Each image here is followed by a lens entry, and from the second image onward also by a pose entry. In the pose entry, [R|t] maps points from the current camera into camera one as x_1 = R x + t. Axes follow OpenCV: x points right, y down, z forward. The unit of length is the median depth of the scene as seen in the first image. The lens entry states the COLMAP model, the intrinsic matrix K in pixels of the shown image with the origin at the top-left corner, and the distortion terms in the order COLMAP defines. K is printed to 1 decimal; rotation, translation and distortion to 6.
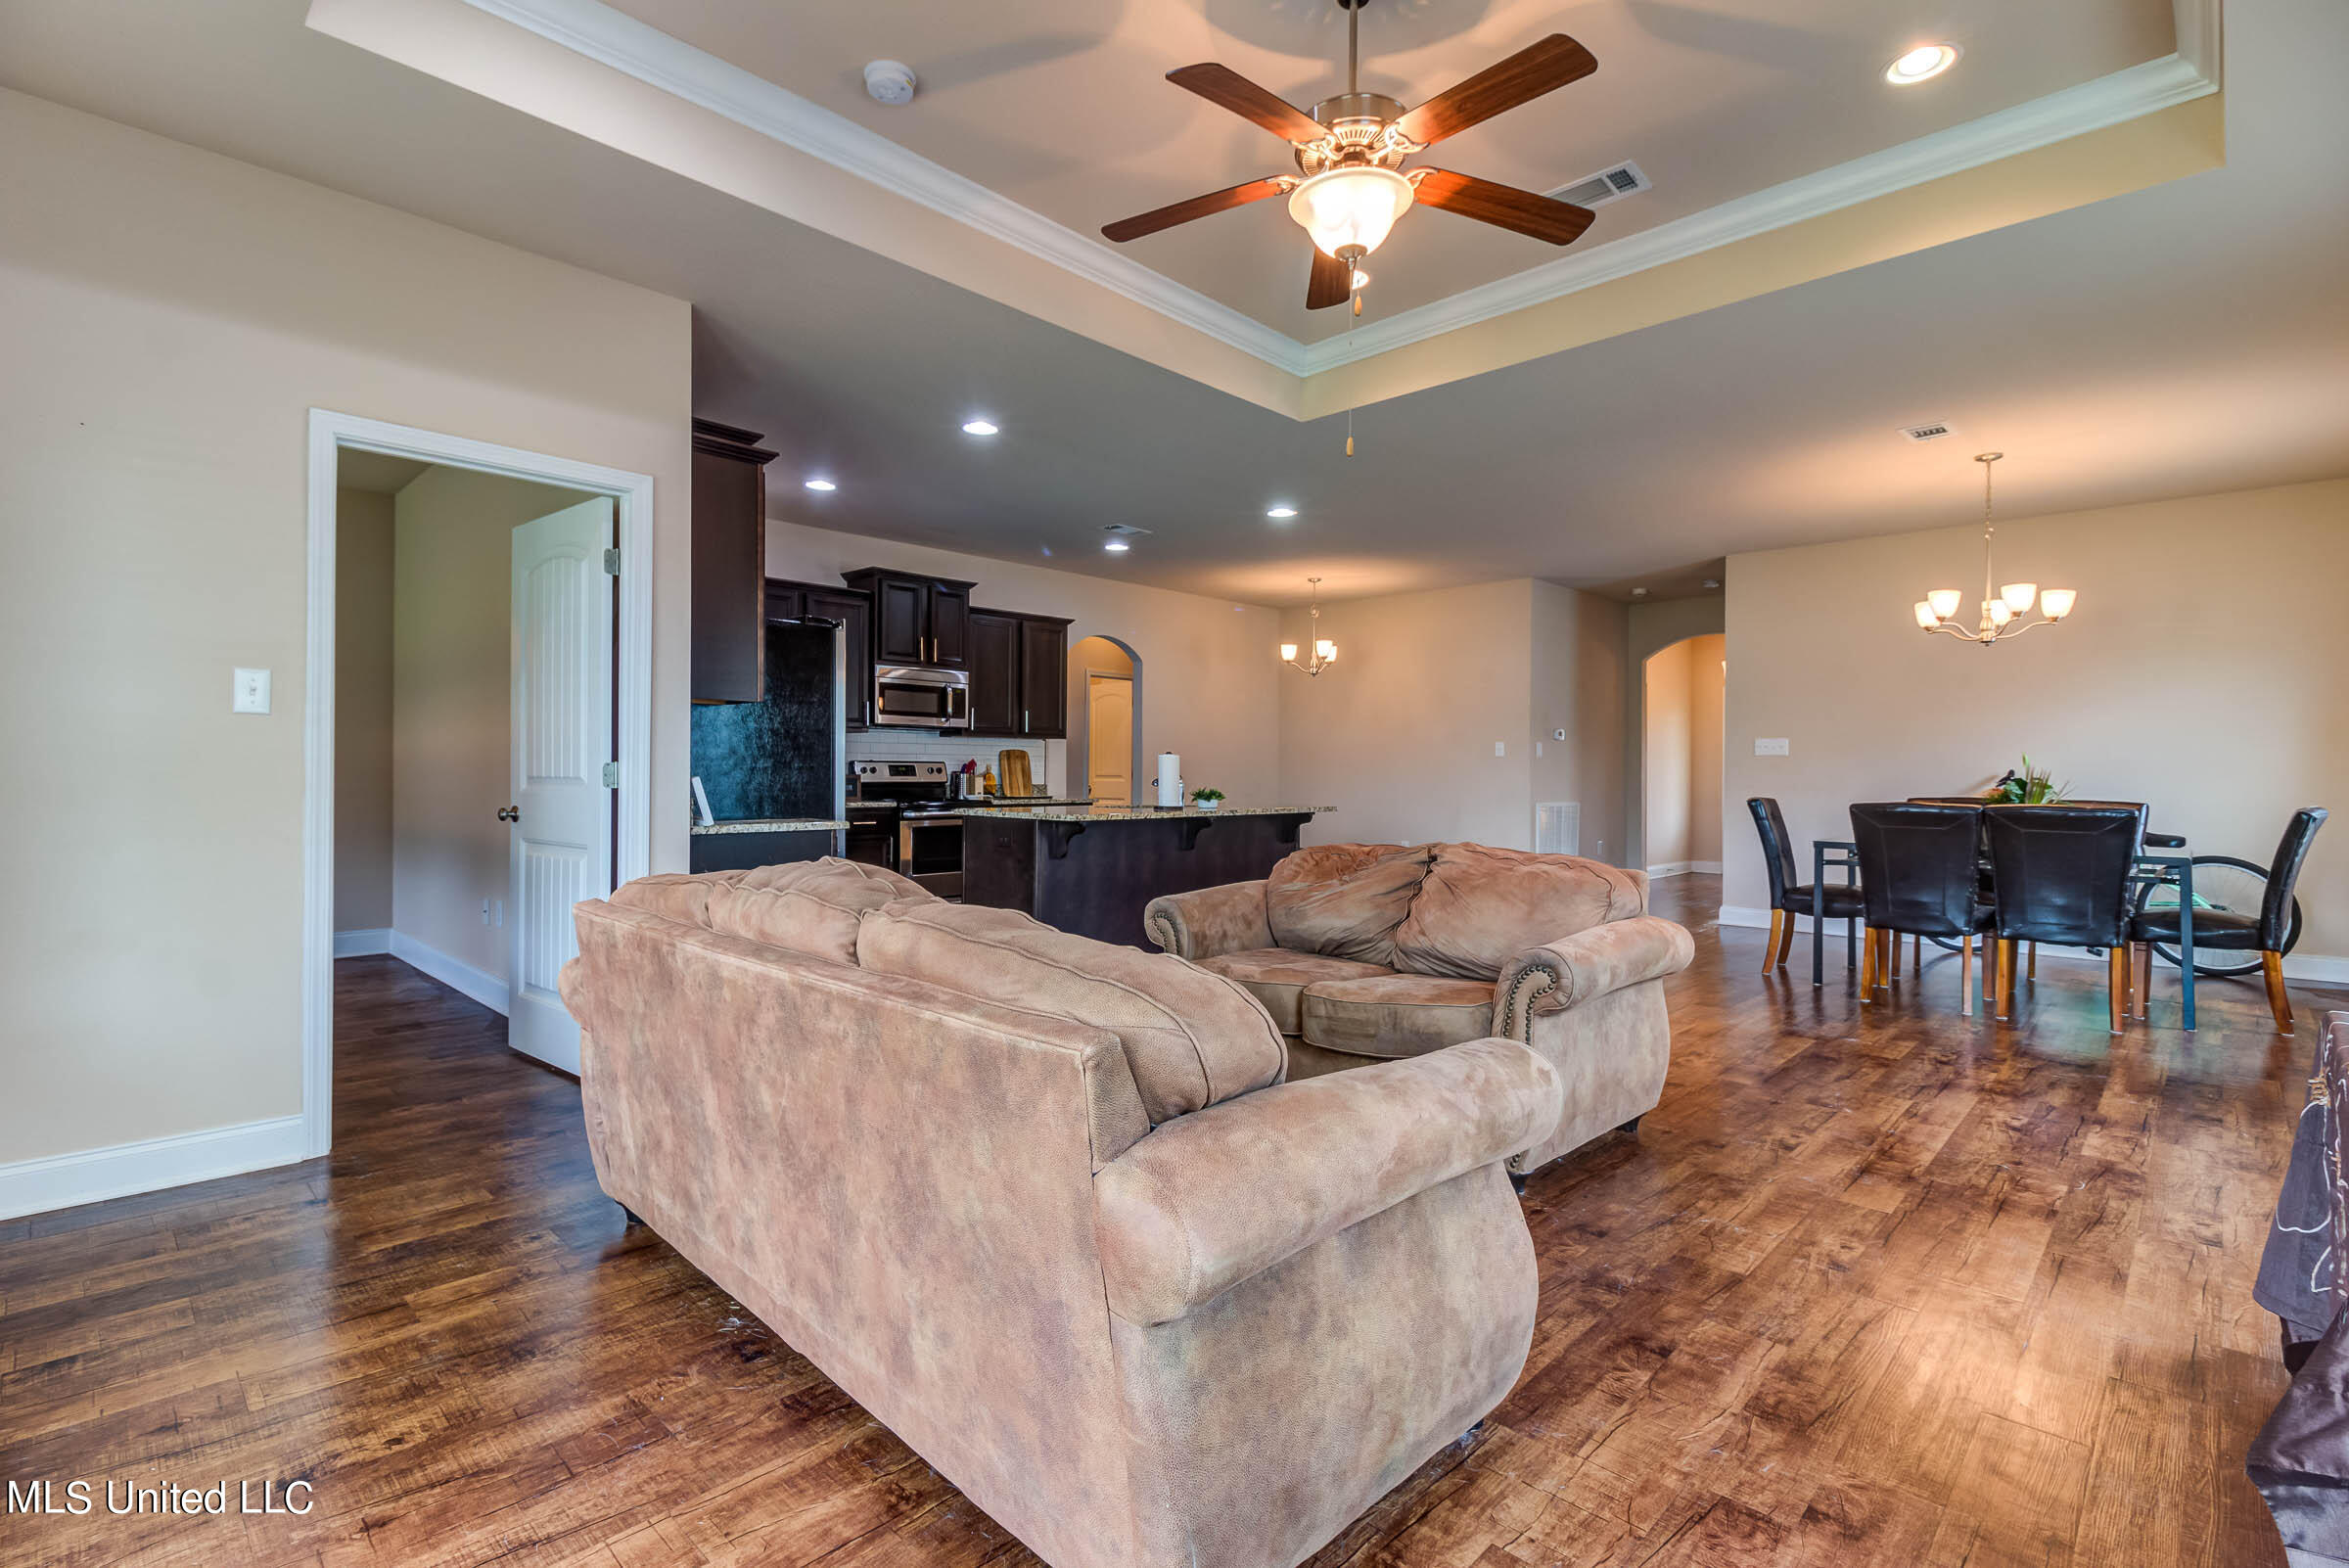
lens RADIAL K [[1131.1, 0, 1103.9], [0, 1131.1, 767.0], [0, 0, 1]] dist [0.002137, 0.000018]
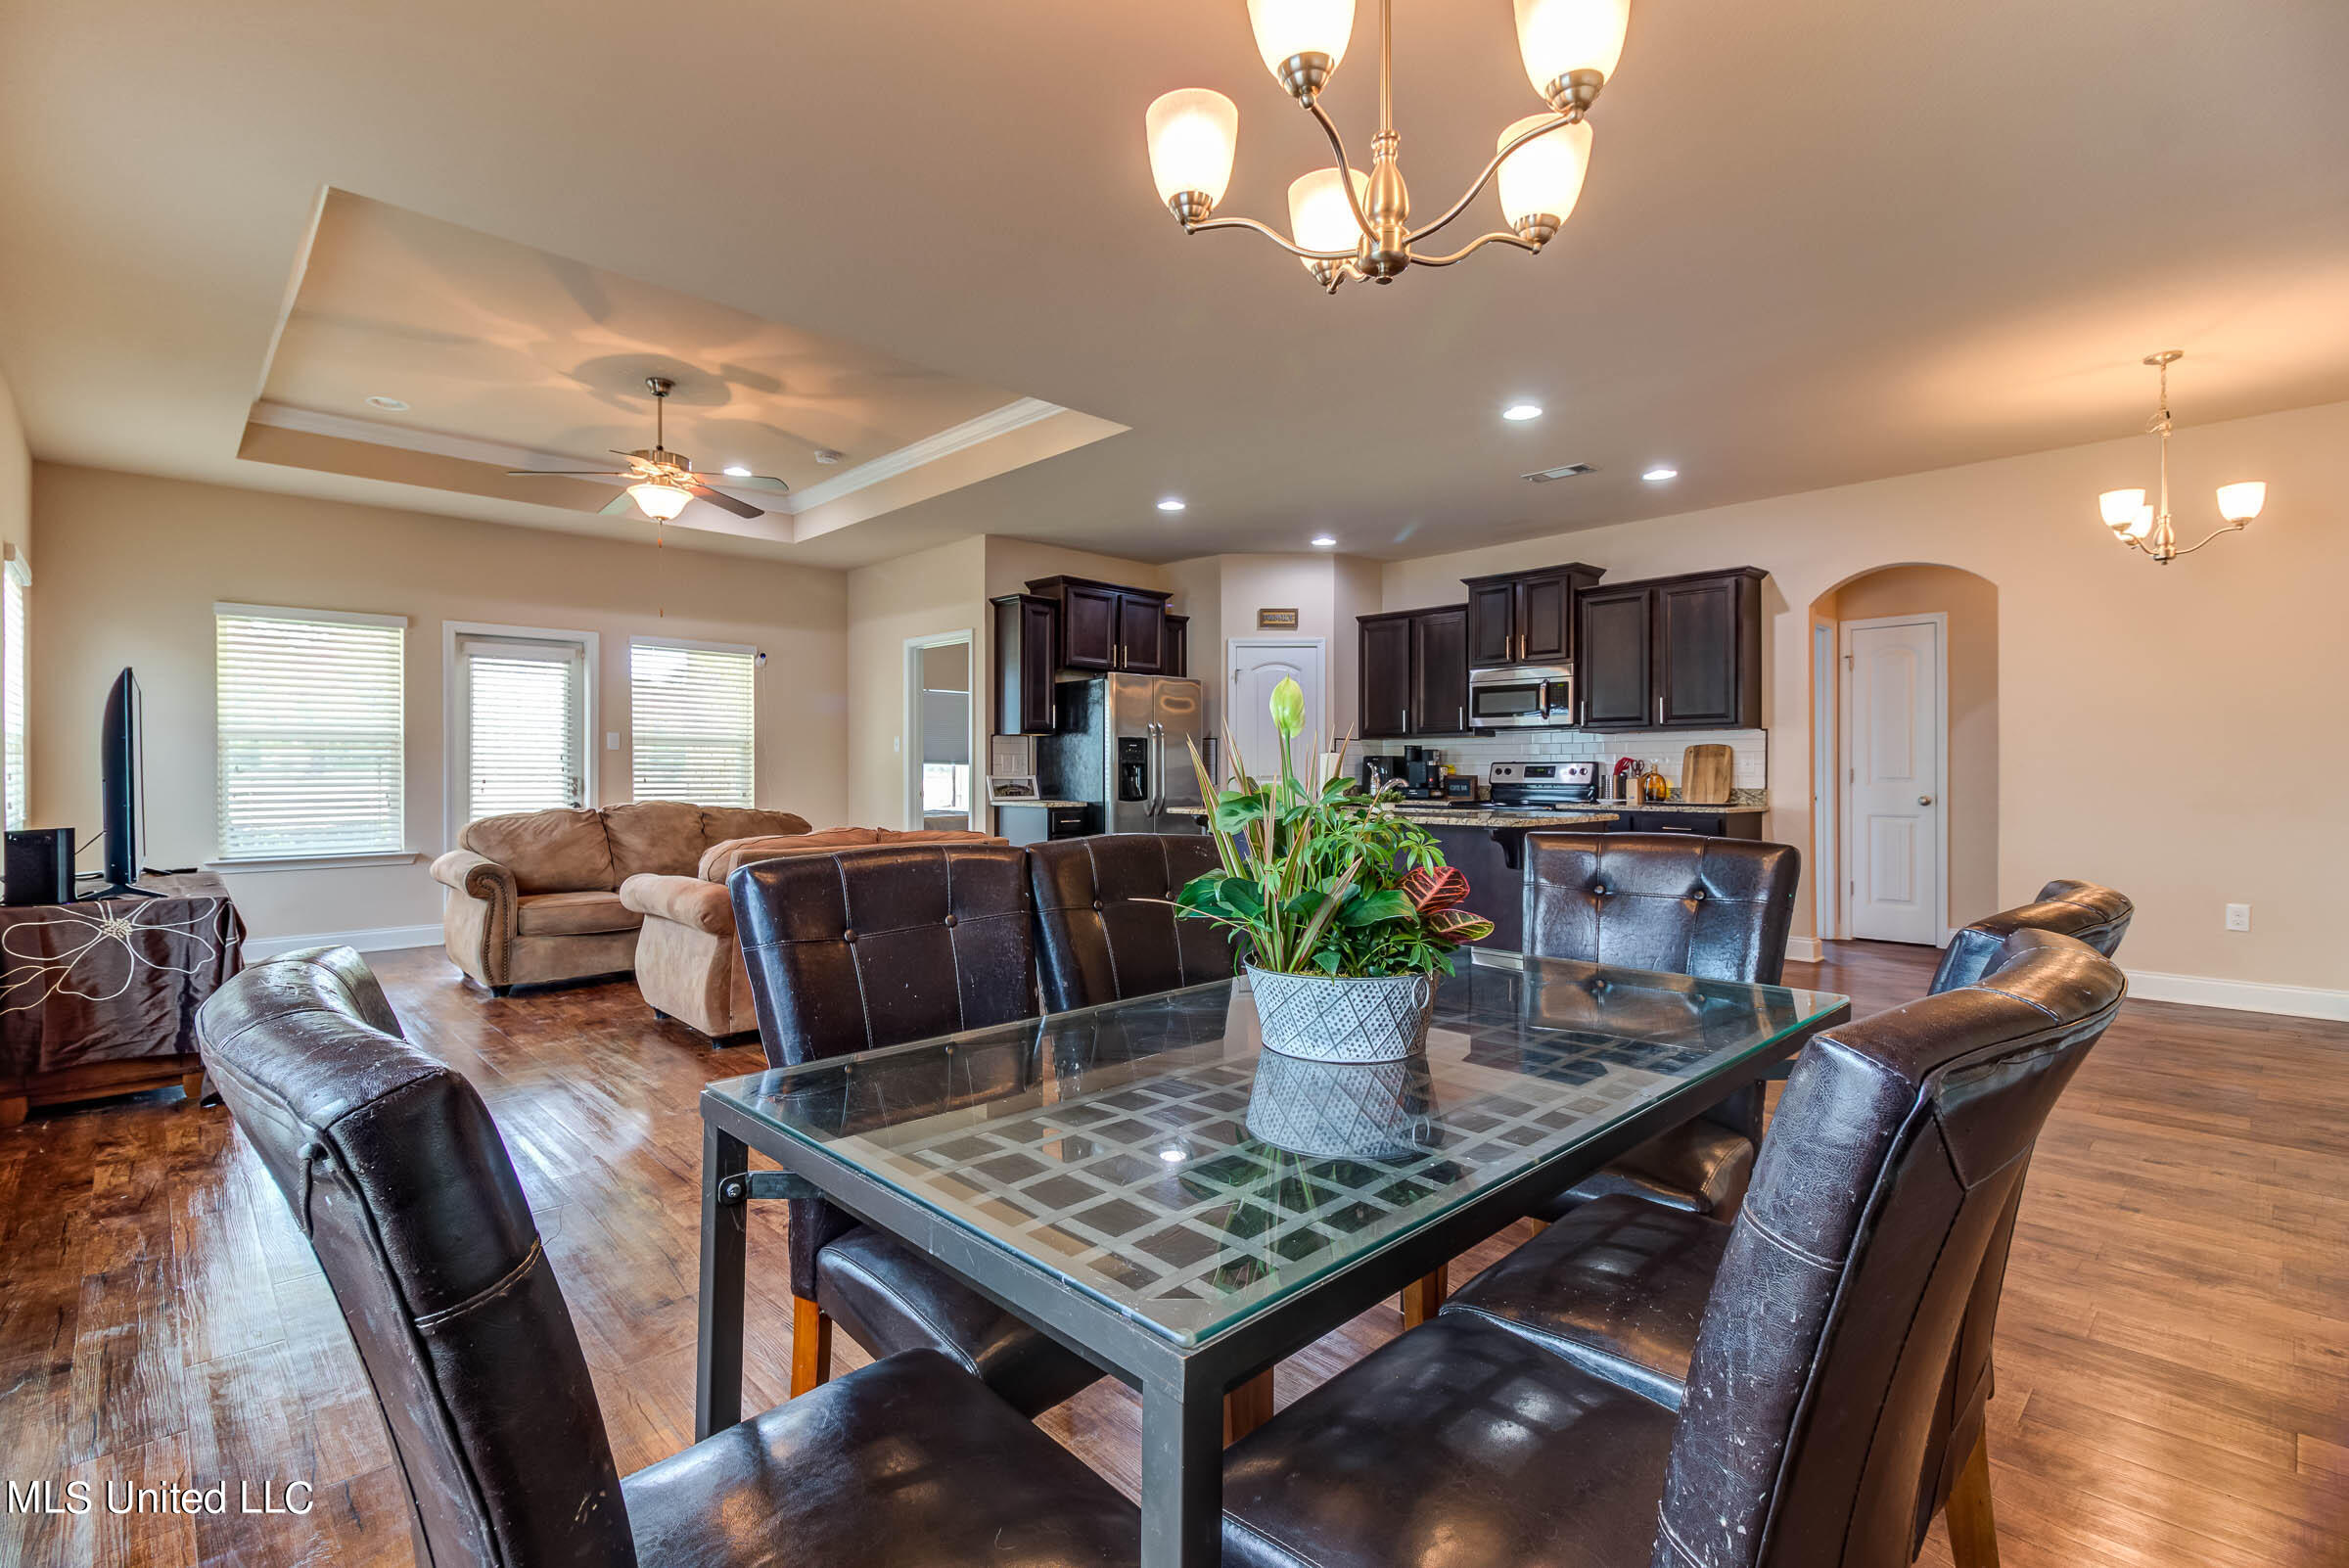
lens RADIAL K [[1046.3, 0, 1174.5], [0, 1046.3, 784.0], [0, 0, 1]] dist [0.001044, 0.000008]
pose [[-0.030098, 0.003833, -0.999540, 0.713926], [0.001830, 0.999991, 0.003780, 0.009972], [0.999545, -0.001716, -0.030105, 0.682021]]
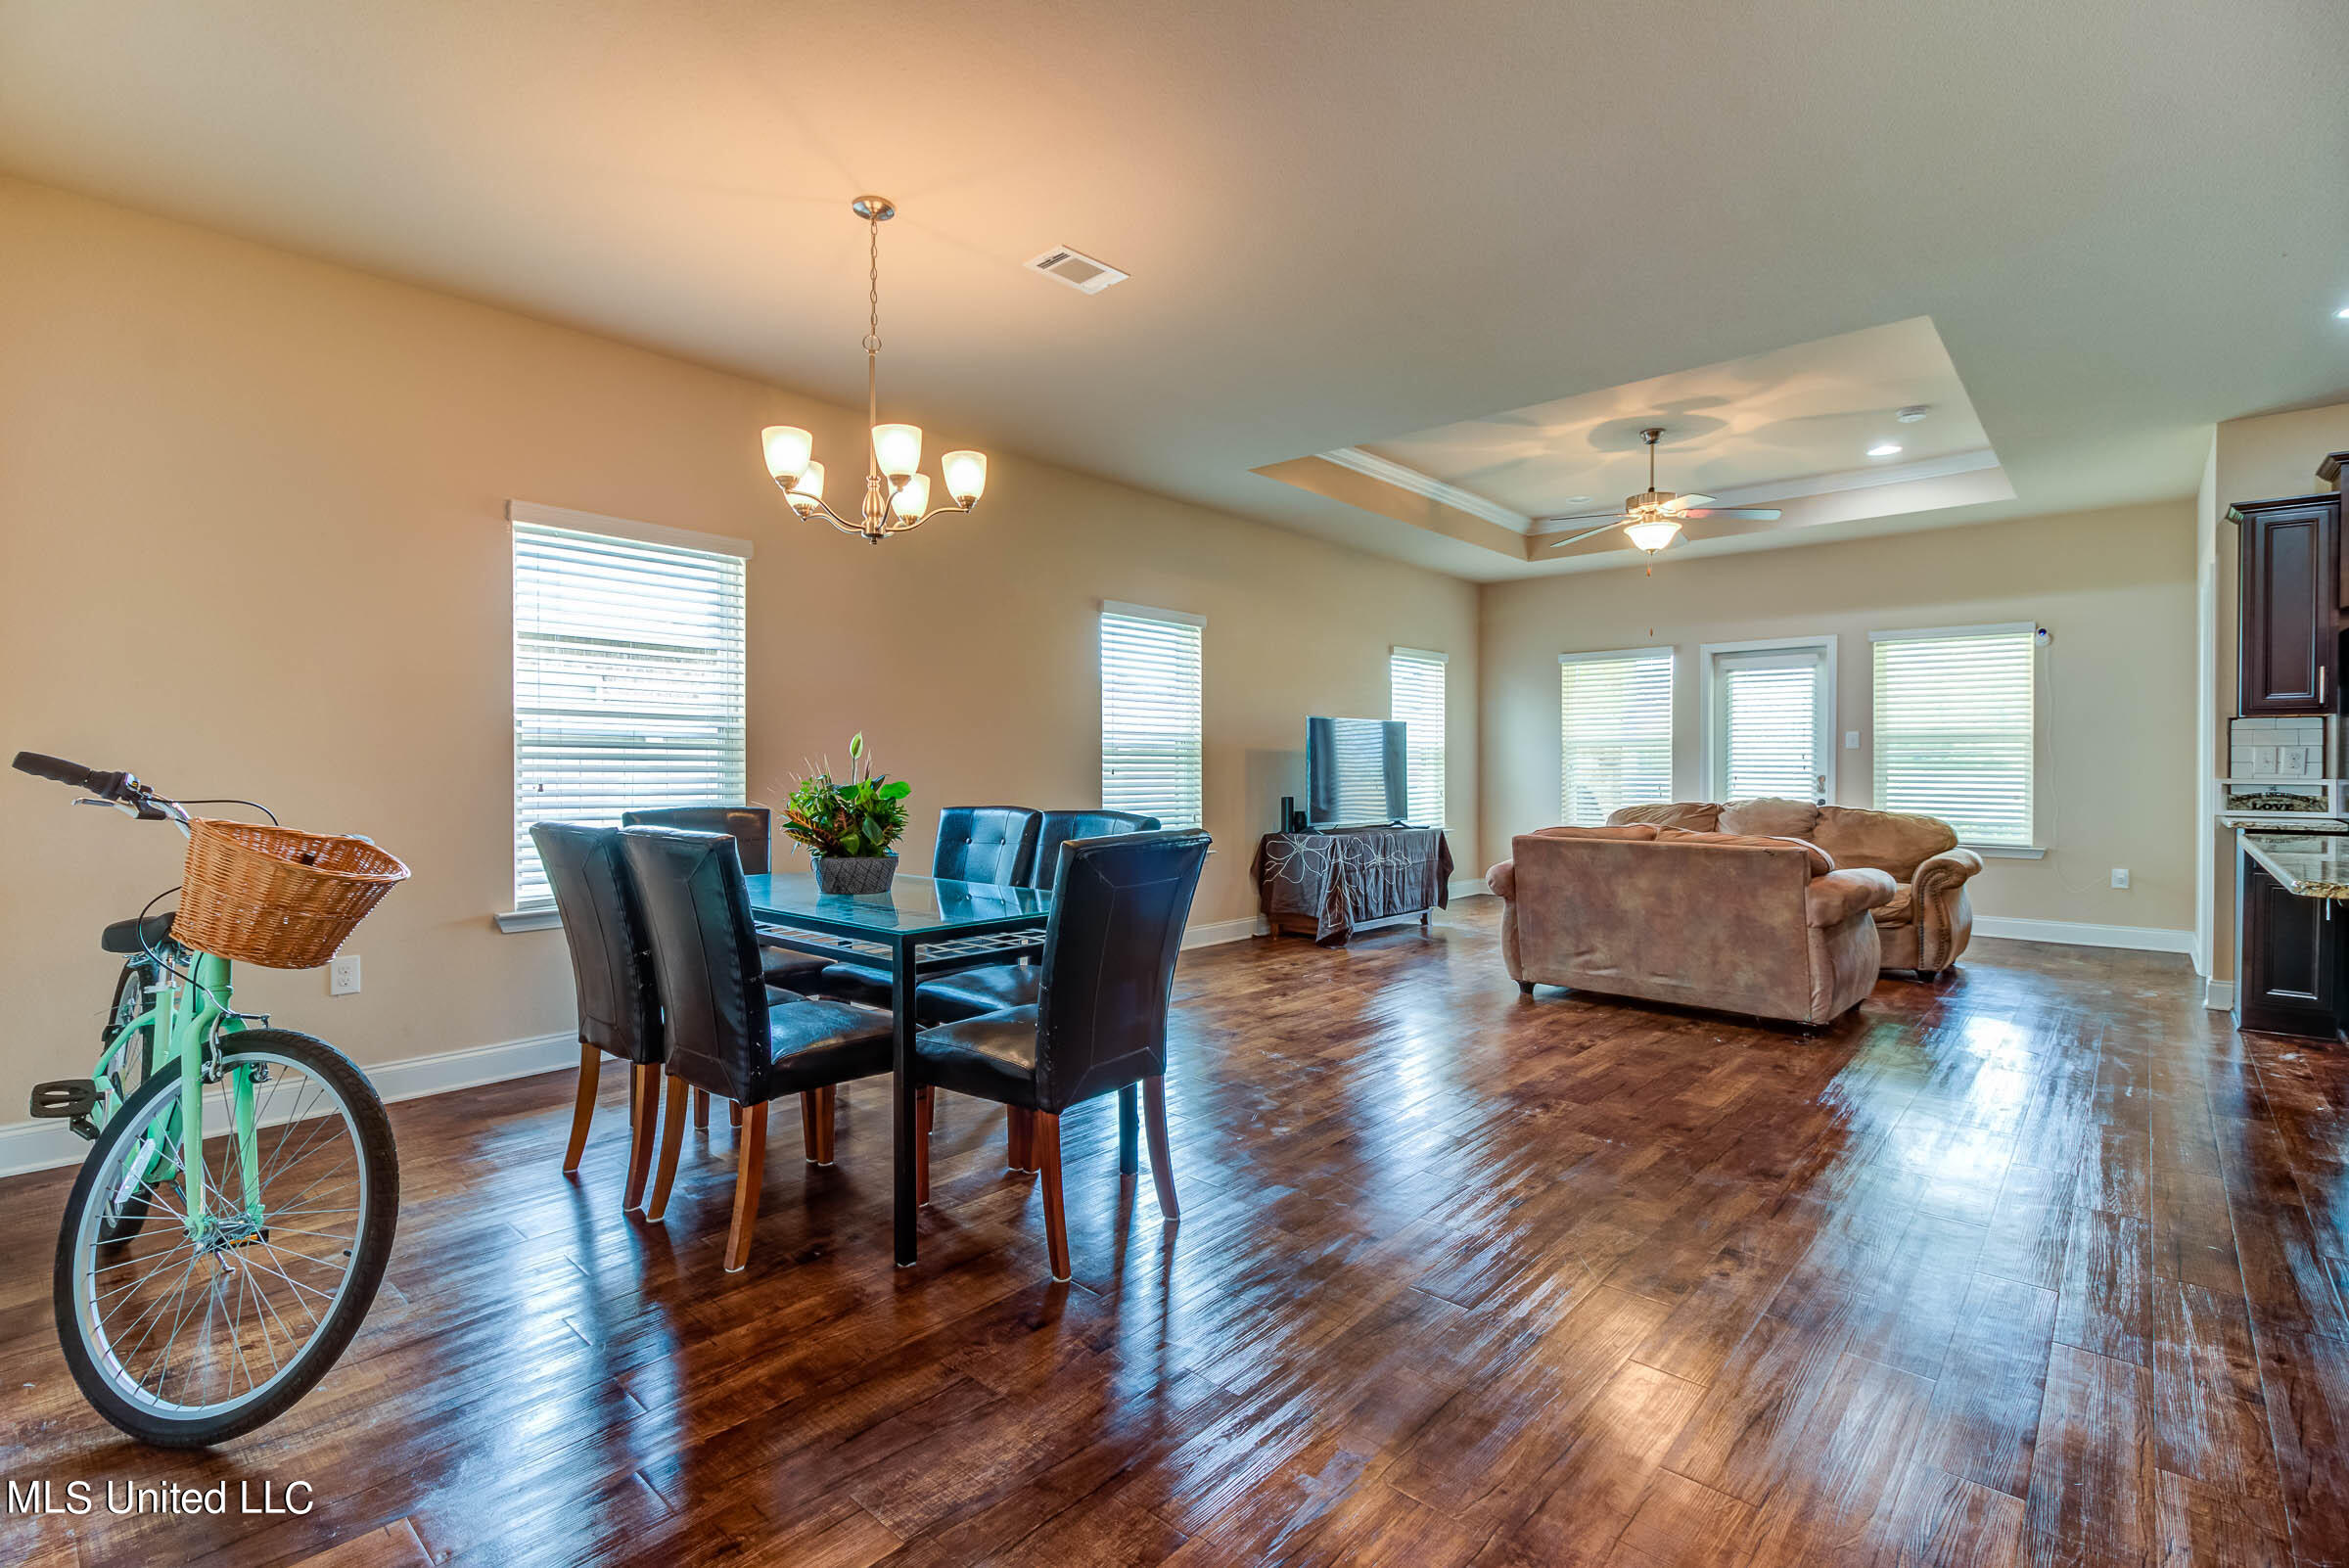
lens RADIAL K [[1098.6, 0, 1174.5], [0, 1098.6, 784.0], [0, 0, 1]] dist [-0.000021, -0.000319]
pose [[-0.998652, -0.004749, -0.051682, 0.460044], [-0.005541, 0.999869, 0.015182, 0.002721], [0.051603, 0.015448, -0.998548, 1.093324]]
